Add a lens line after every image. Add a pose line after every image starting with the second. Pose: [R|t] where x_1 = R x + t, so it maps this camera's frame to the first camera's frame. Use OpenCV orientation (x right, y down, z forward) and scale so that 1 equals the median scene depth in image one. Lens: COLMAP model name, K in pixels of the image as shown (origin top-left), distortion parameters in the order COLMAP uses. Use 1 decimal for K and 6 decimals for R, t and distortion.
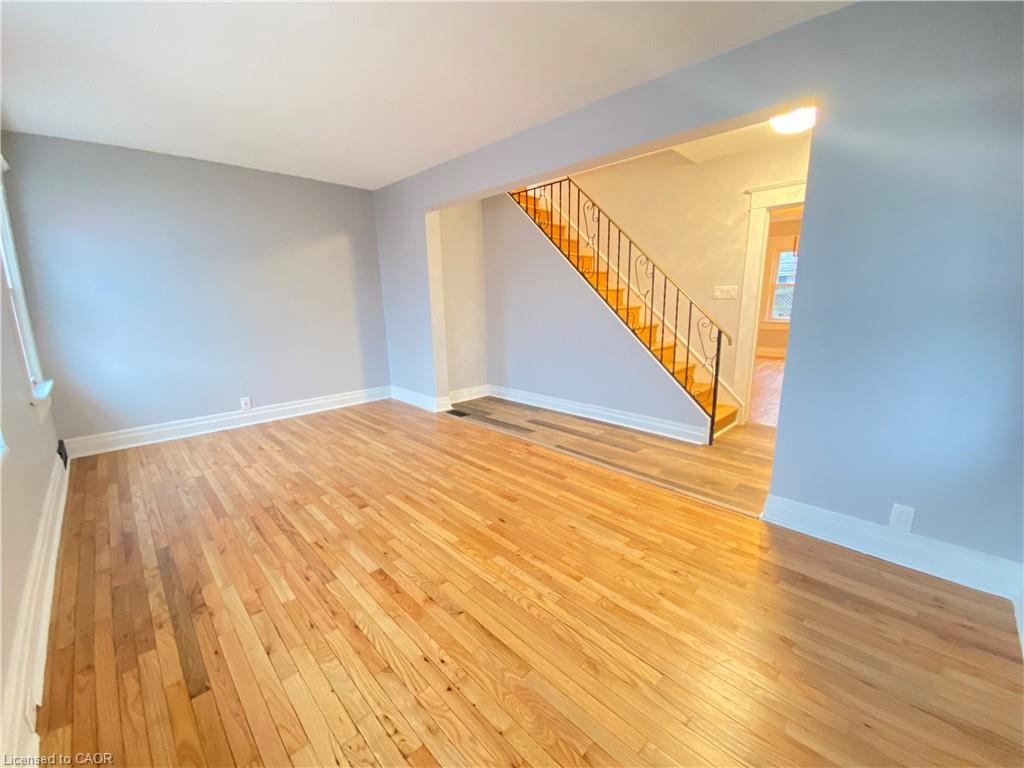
lens RADIAL K [[412.0, 0, 510.9], [0, 412.0, 383.7], [0, 0, 1]] dist [0.033609, -0.026407]
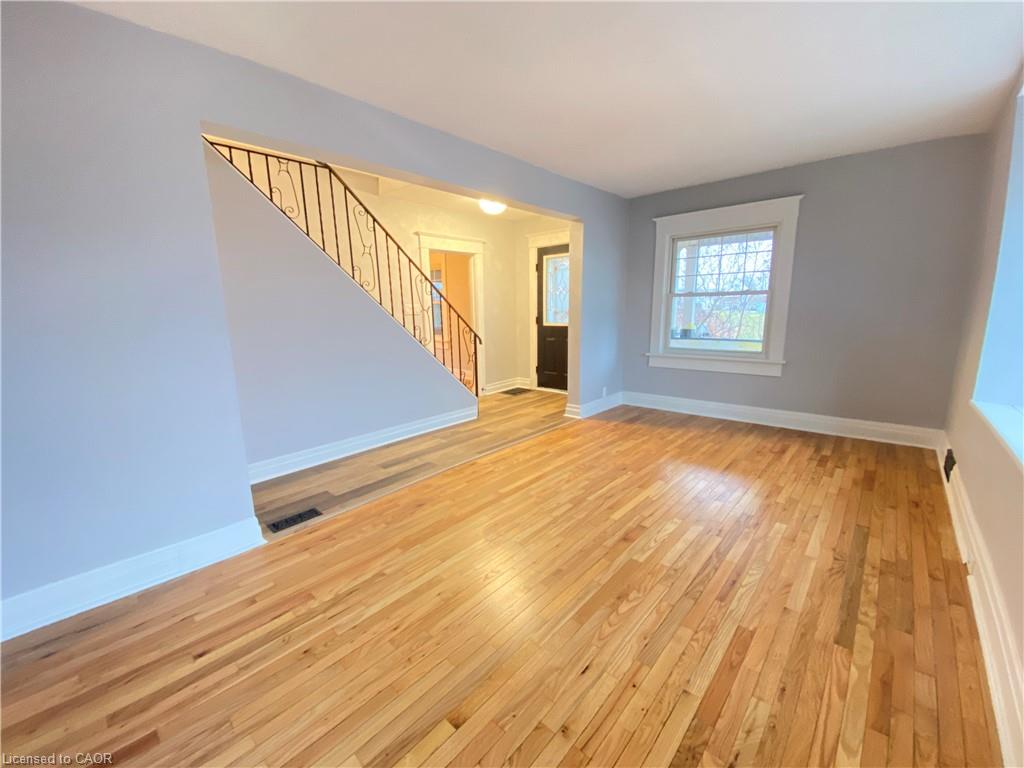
lens RADIAL K [[410.6, 0, 514.7], [0, 410.6, 381.1], [0, 0, 1]] dist [0.031229, -0.018884]
pose [[-0.063938, -0.165009, 0.984217, -0.958335], [0.225433, 0.958355, 0.175318, -0.198806], [-0.972158, 0.233085, -0.024077, 0.977837]]
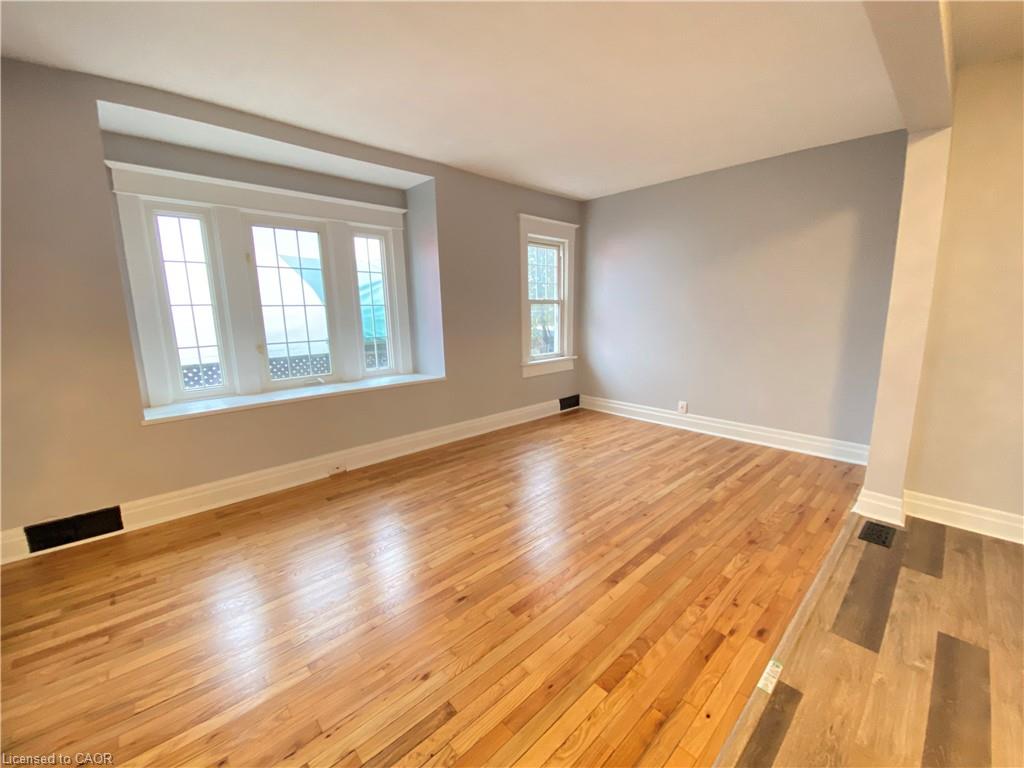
lens RADIAL K [[412.0, 0, 510.9], [0, 412.0, 383.7], [0, 0, 1]] dist [0.033609, -0.026407]
pose [[-0.028355, 0.193205, -0.980749, 0.492403], [-0.192192, 0.961783, 0.195026, -0.168197], [0.980948, 0.194022, 0.009861, 0.744850]]
